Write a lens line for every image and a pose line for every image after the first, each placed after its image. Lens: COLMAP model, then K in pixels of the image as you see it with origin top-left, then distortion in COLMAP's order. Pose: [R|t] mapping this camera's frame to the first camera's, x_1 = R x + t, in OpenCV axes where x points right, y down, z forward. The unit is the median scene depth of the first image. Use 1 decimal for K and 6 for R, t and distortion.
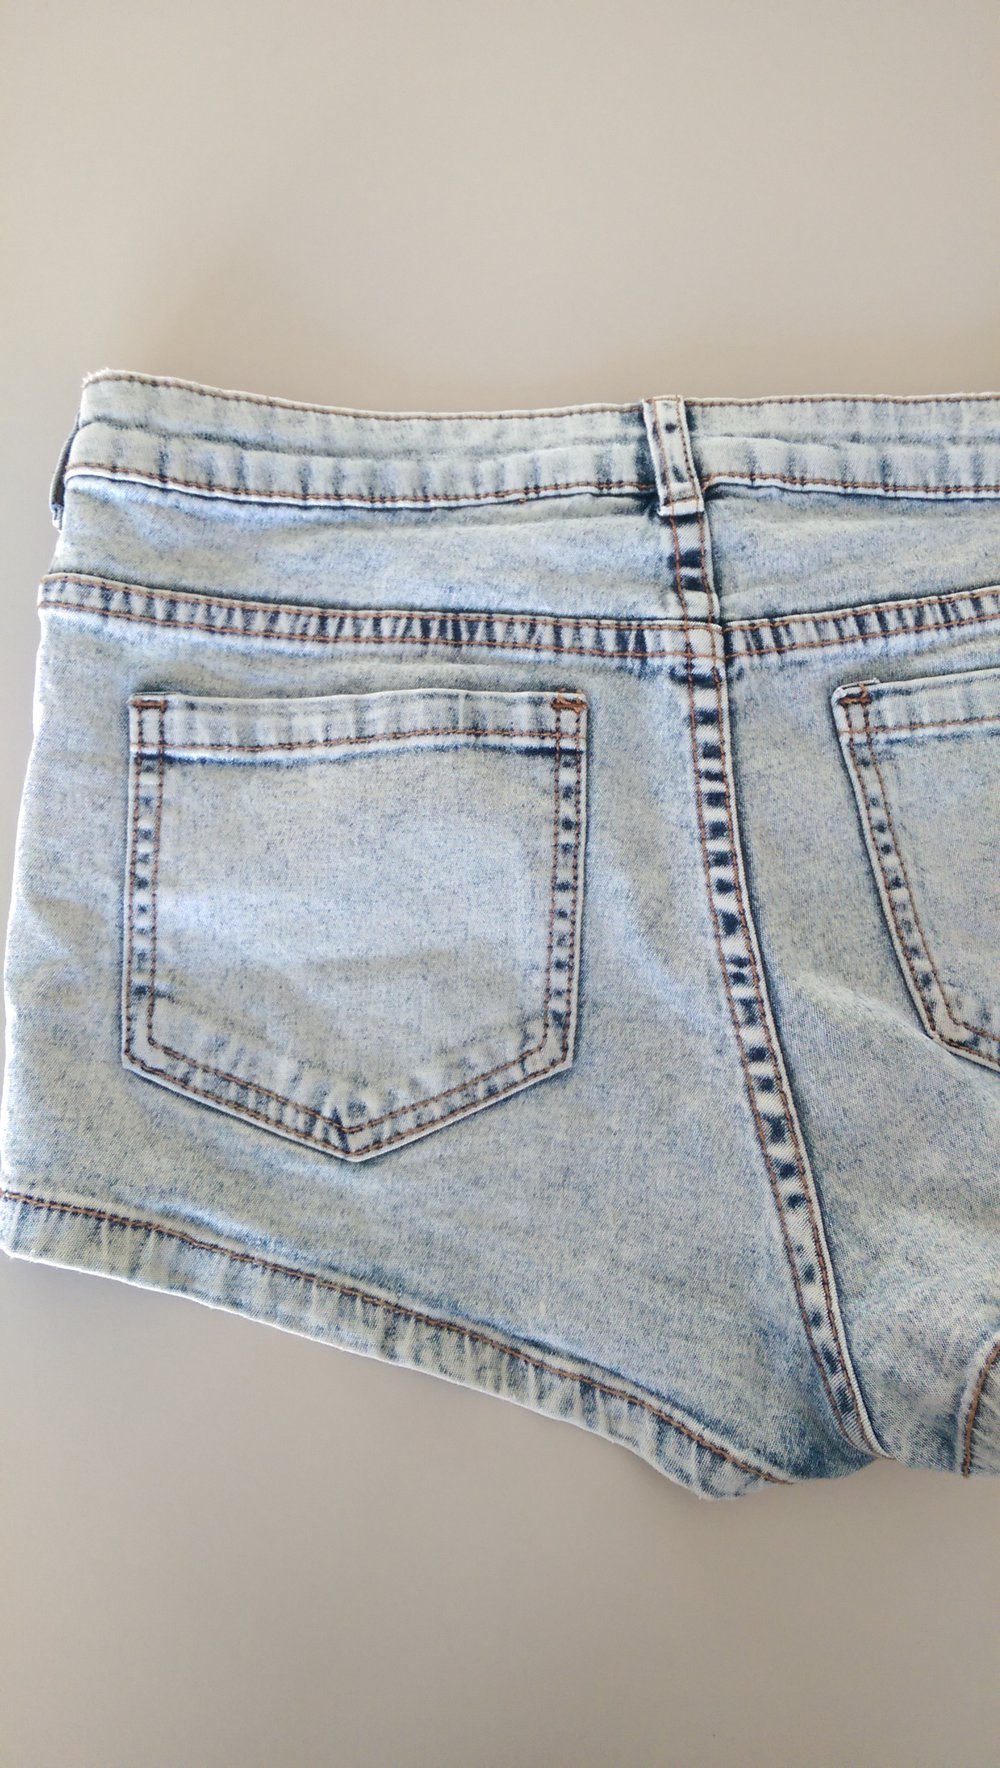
lens RADIAL K [[1221.1, 0, 495.1], [0, 1221.1, 889.4], [0, 0, 1]] dist [0.067856, -0.088024]
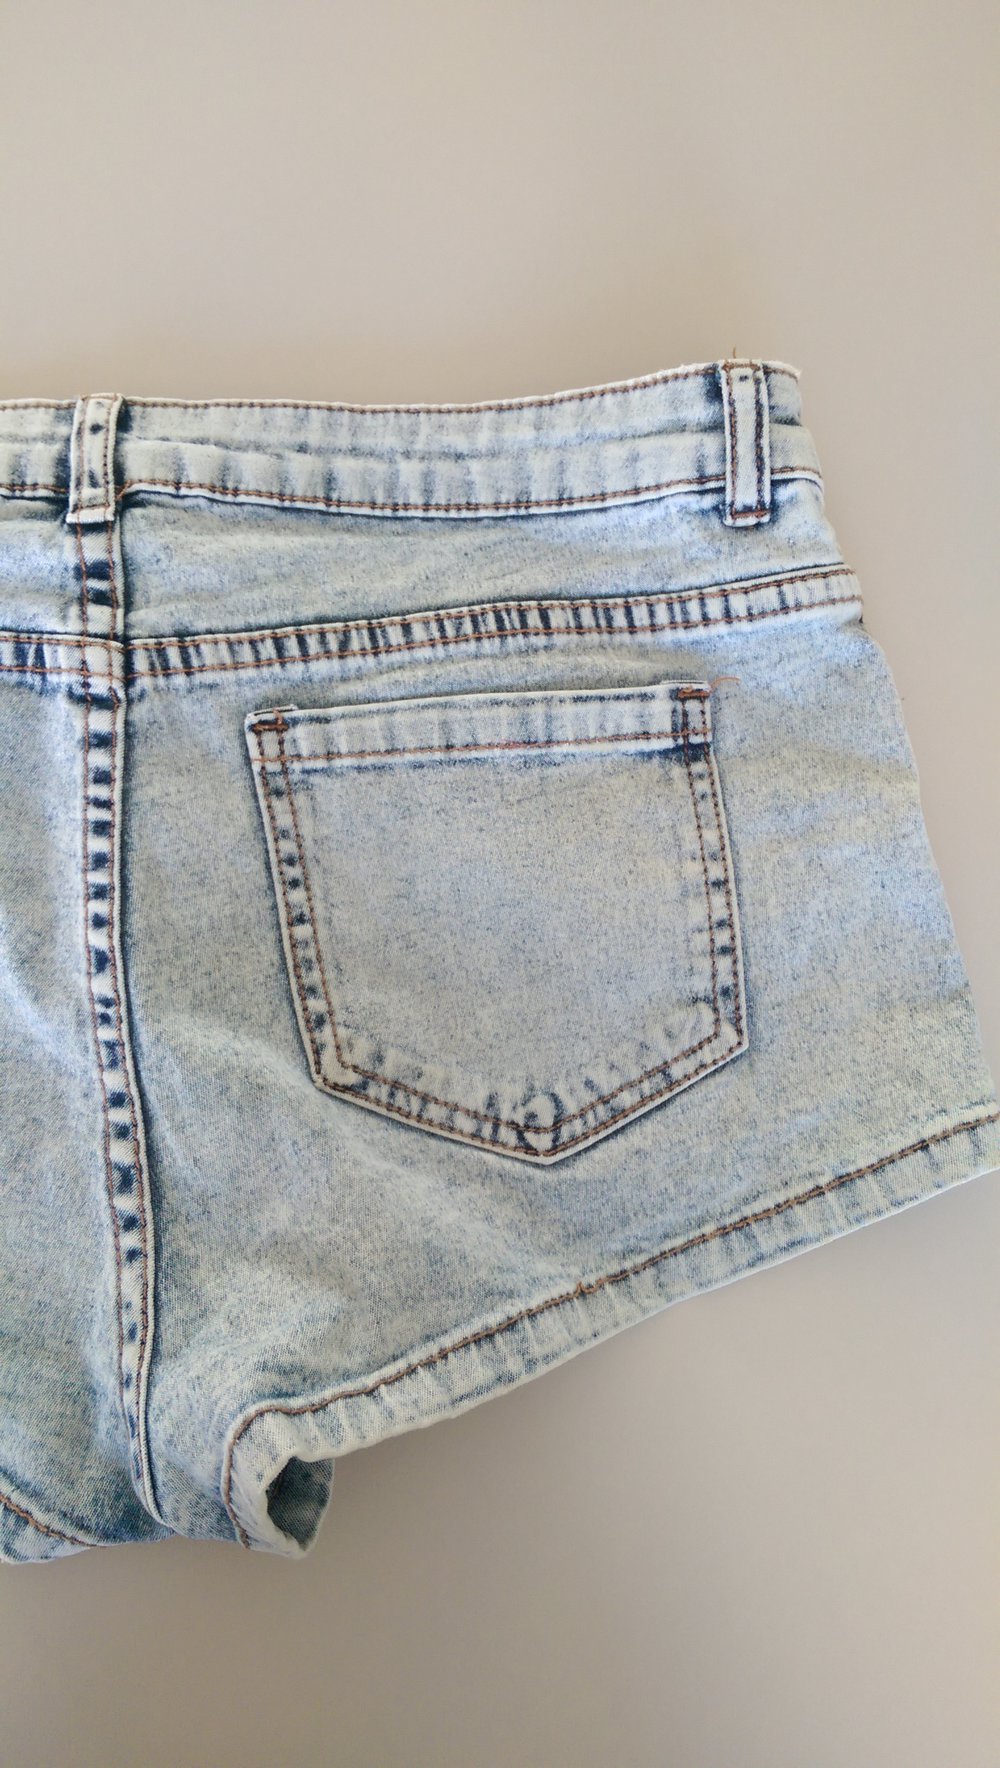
lens RADIAL K [[1221.1, 0, 512.2], [0, 1221.1, 877.7], [0, 0, 1]] dist [0.067856, -0.088024]
pose [[0.999041, 0.023355, 0.037022, 0.466378], [-0.024464, 0.999257, 0.029784, -0.071824], [-0.036299, -0.030661, 0.998870, 0.035355]]
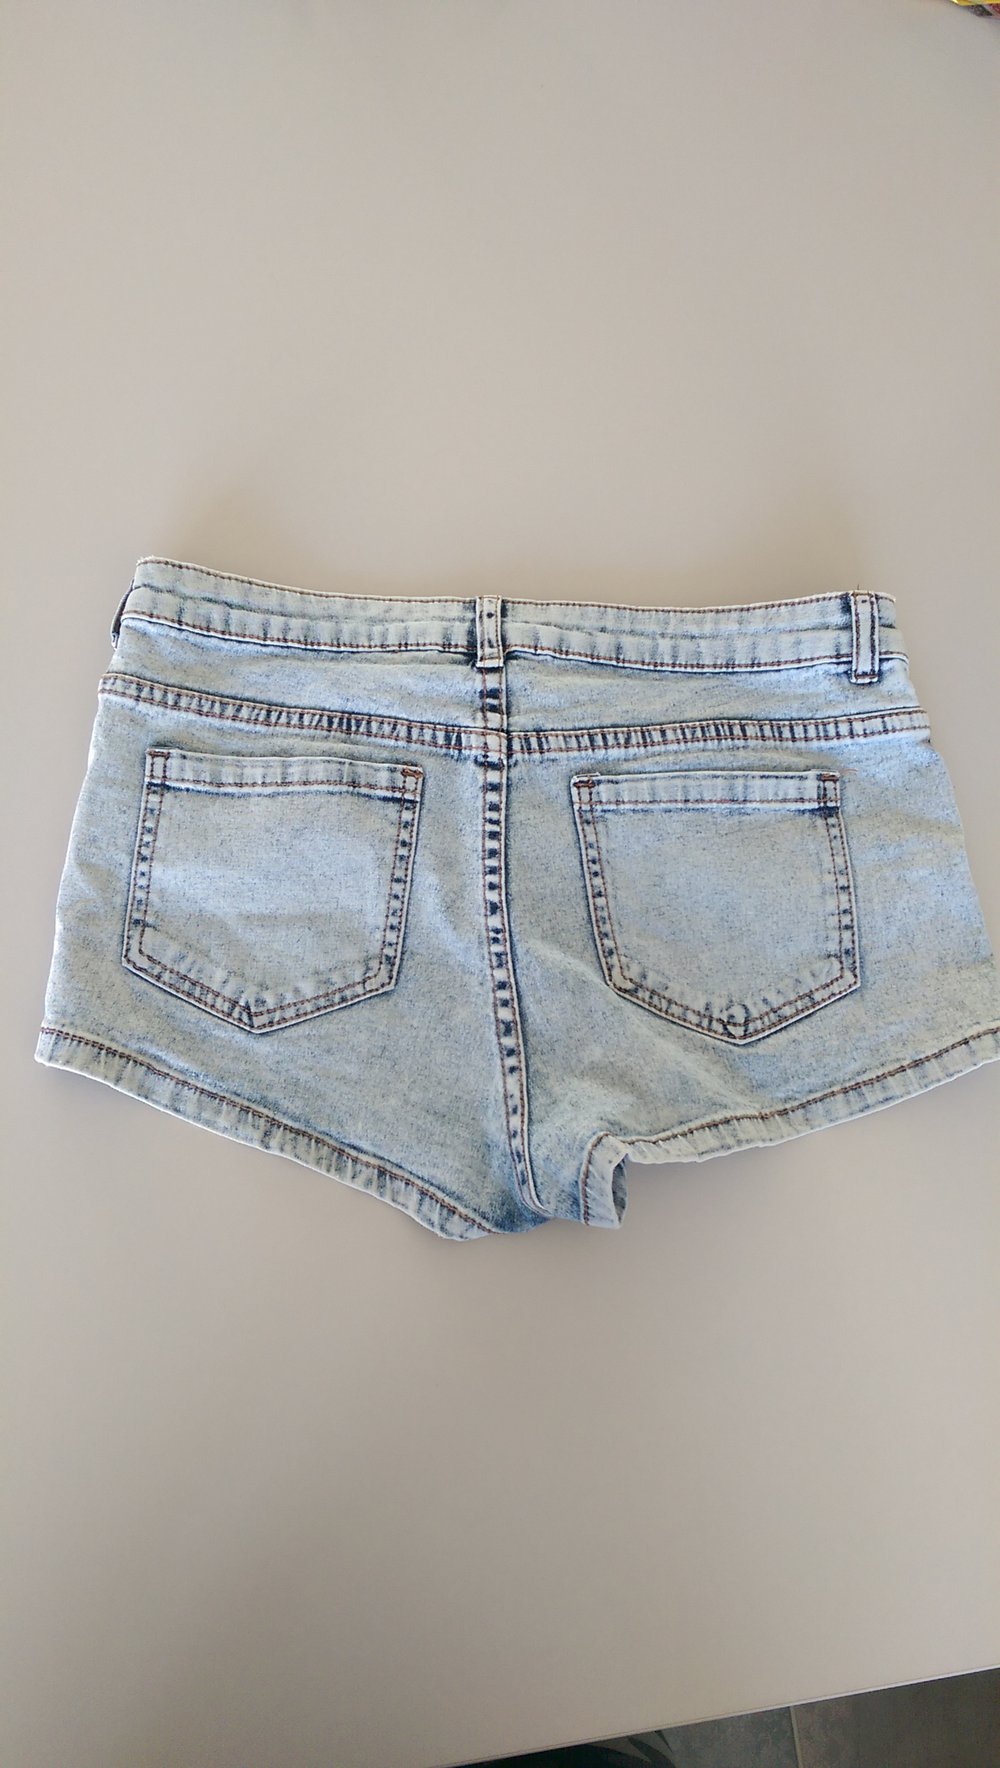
lens RADIAL K [[1221.1, 0, 502.6], [0, 1221.1, 891.1], [0, 0, 1]] dist [0.067856, -0.088024]
pose [[0.997232, 0.073706, 0.009740, 0.183148], [-0.072625, 0.993774, -0.084487, 0.142584], [-0.015906, 0.083546, 0.996377, -0.659067]]
